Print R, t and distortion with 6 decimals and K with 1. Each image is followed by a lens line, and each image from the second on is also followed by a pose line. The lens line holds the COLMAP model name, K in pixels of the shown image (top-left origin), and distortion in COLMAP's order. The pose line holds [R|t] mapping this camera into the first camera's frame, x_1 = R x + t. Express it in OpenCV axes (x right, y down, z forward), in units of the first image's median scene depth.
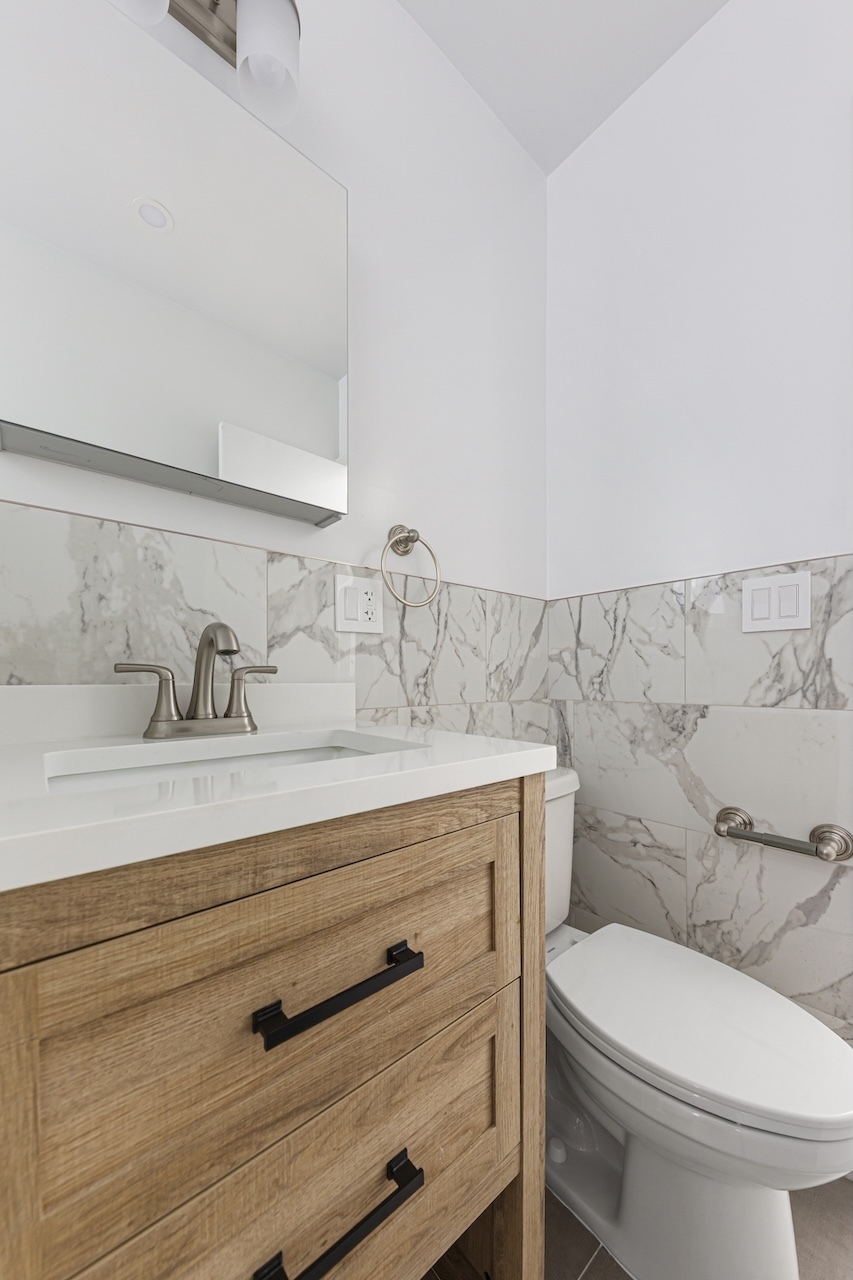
lens RADIAL K [[449.1, 0, 442.8], [0, 449.1, 671.5], [0, 0, 1]] dist [0.000027, -0.000018]
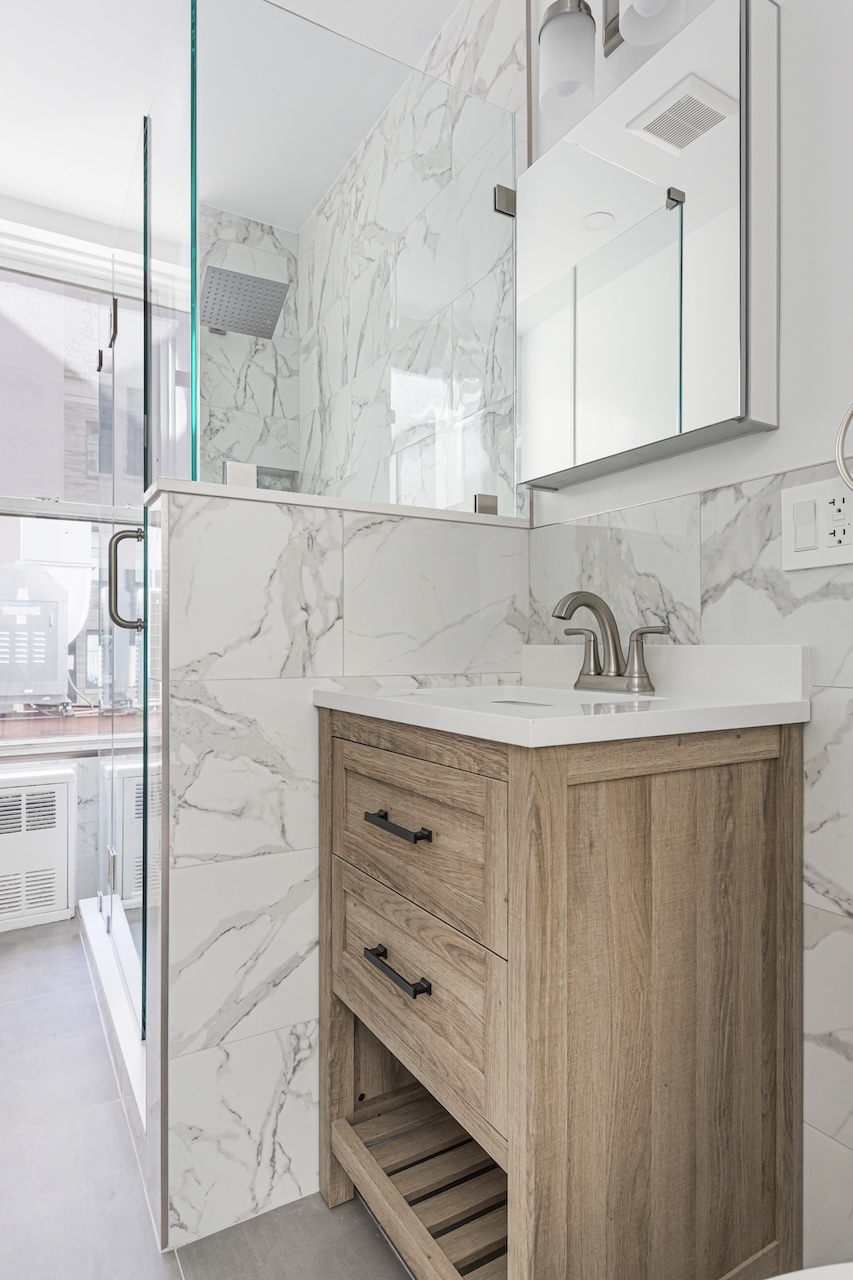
lens RADIAL K [[718.9, 0, 424.6], [0, 718.9, 646.6], [0, 0, 1]] dist [0.014435, -0.016850]
pose [[-0.181154, 0.001907, -0.983453, 1.011300], [0.014599, 0.999893, -0.000751, 0.021196], [0.983346, -0.014493, -0.181163, 0.680103]]
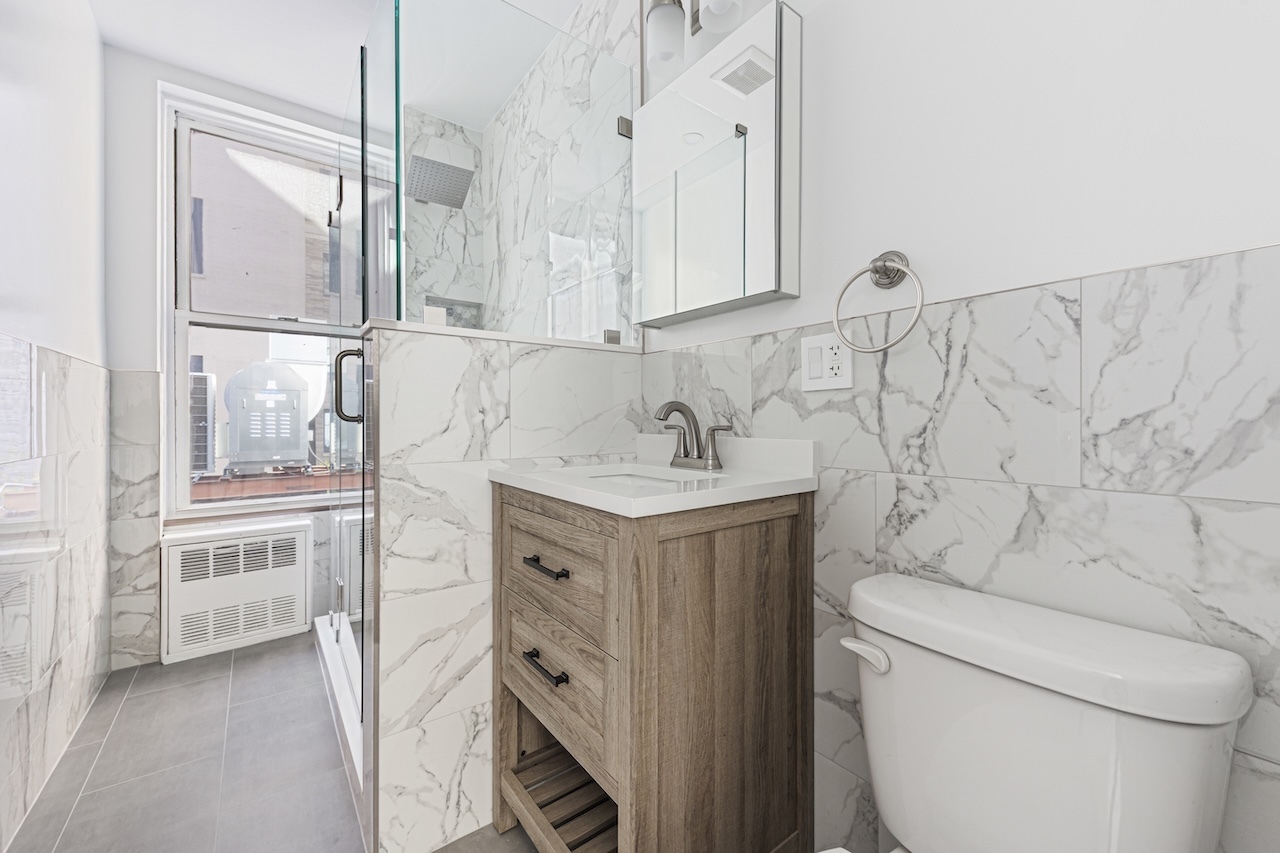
lens RADIAL K [[502.0, 0, 639.8], [0, 502.0, 423.4], [0, 0, 1]] dist [0.007267, -0.000073]
pose [[-0.062221, 0.008602, -0.998025, 1.025951], [0.013617, 0.999877, 0.007769, -0.029486], [0.997970, -0.013107, -0.062330, 0.716502]]
